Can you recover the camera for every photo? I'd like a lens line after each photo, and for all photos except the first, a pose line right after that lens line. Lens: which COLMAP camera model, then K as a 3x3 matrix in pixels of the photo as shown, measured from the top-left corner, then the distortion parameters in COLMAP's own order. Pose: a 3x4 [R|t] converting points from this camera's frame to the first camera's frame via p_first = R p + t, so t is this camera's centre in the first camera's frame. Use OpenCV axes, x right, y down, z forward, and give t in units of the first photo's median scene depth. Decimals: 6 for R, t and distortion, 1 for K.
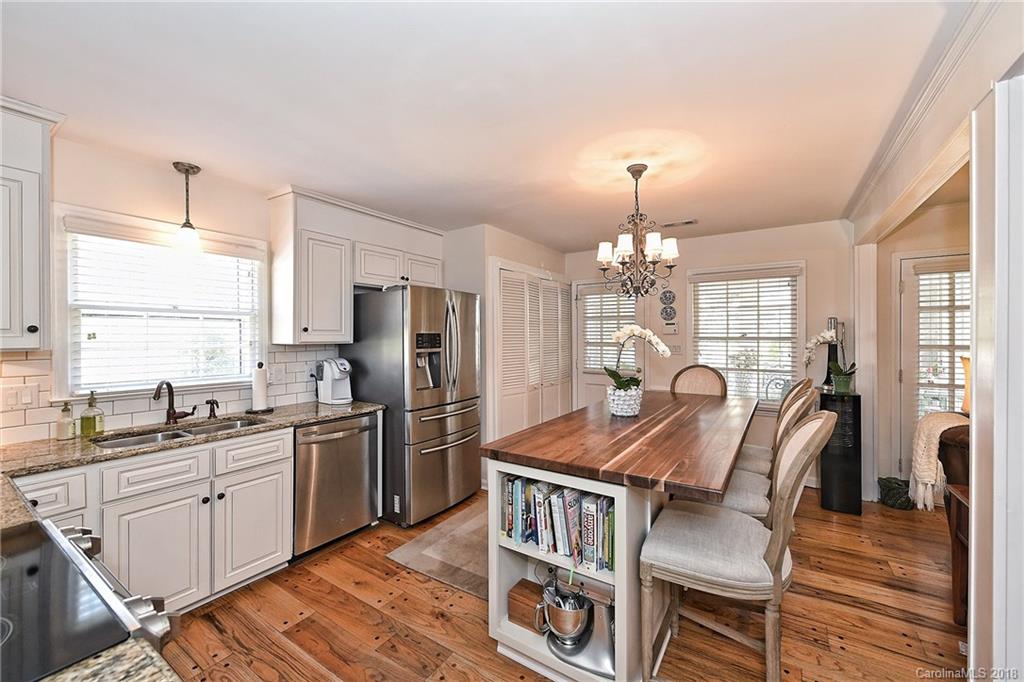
lens RADIAL K [[410.4, 0, 515.4], [0, 410.4, 337.4], [0, 0, 1]] dist [0.011956, -0.000046]
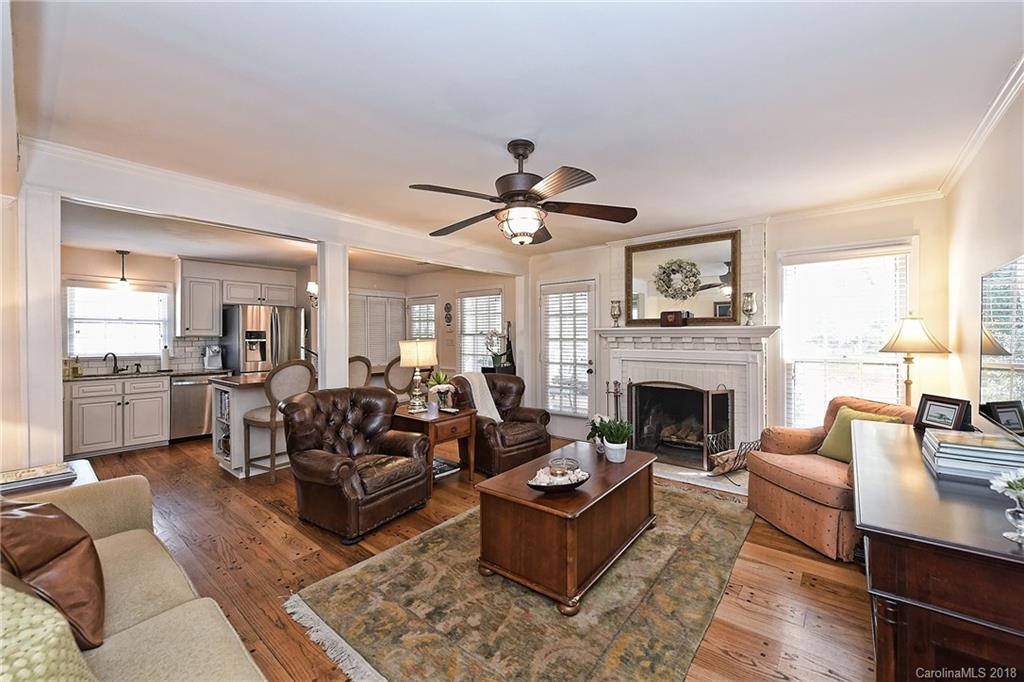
lens RADIAL K [[410.4, 0, 512.8], [0, 410.4, 338.5], [0, 0, 1]] dist [0.011956, -0.000046]
pose [[0.992571, 0.001027, -0.121660, 1.328751], [-0.000749, 0.999997, 0.002333, 0.021654], [0.121662, -0.002225, 0.992569, -0.791005]]
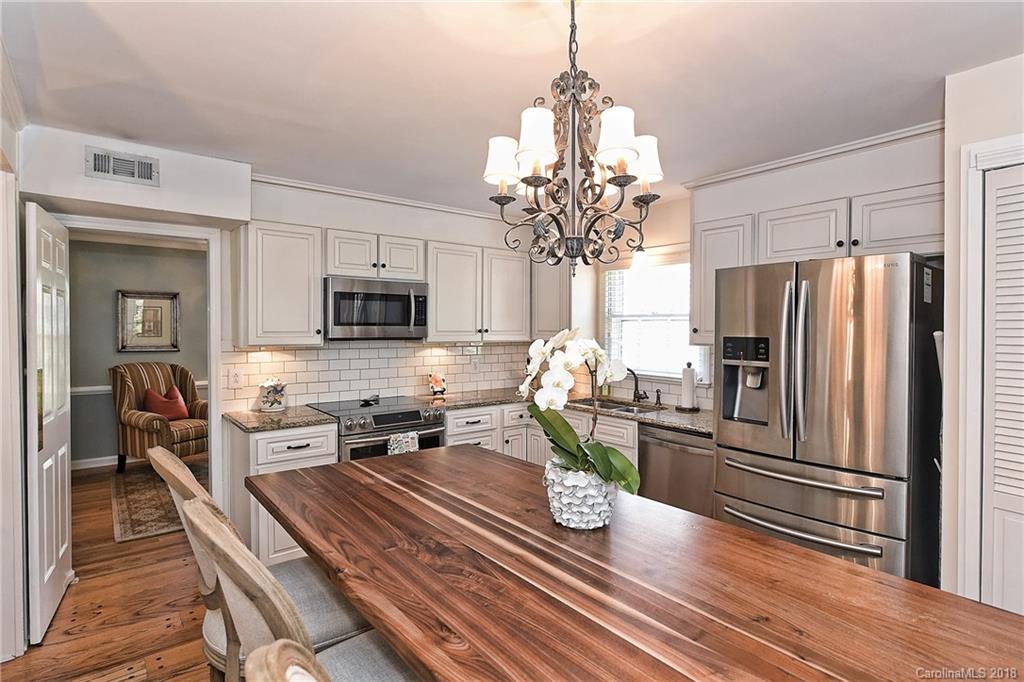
lens RADIAL K [[523.0, 0, 520.6], [0, 523.0, 343.4], [0, 0, 1]] dist [0.005984, 0.000127]
pose [[-0.298486, 0.034440, -0.953792, 0.799844], [0.002068, 0.999370, 0.035439, -0.034886], [0.954412, 0.008606, -0.298369, 1.049104]]
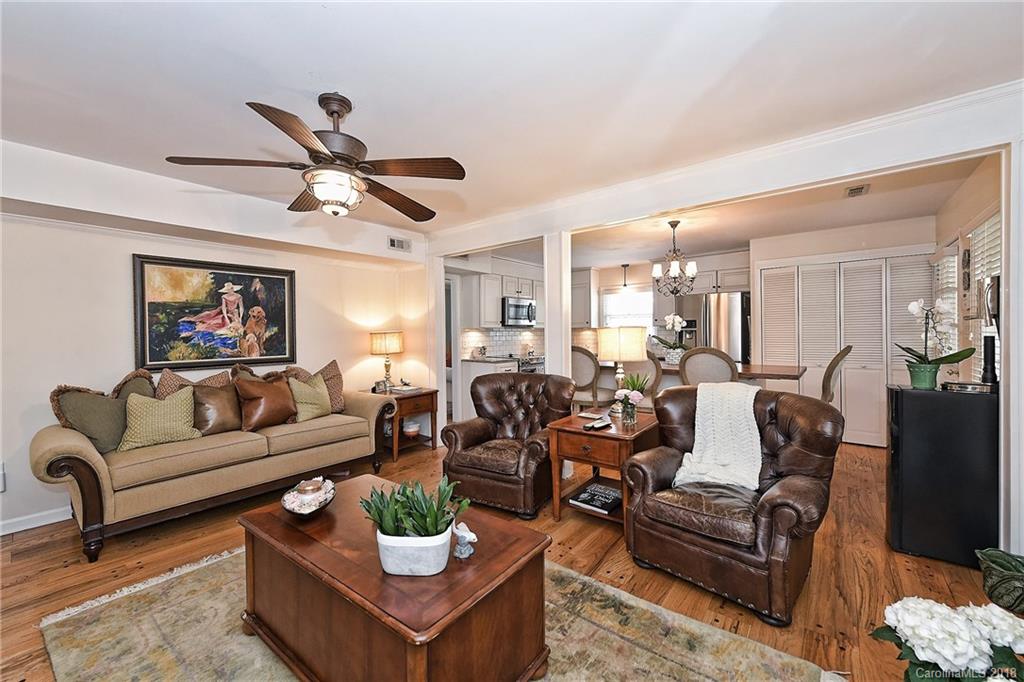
lens RADIAL K [[410.4, 0, 510.5], [0, 410.4, 336.5], [0, 0, 1]] dist [0.011956, -0.000046]
pose [[-0.086908, 0.013821, -0.996120, 1.981469], [0.016524, 0.999786, 0.012430, 0.034845], [0.996079, -0.015380, -0.087118, 0.416578]]
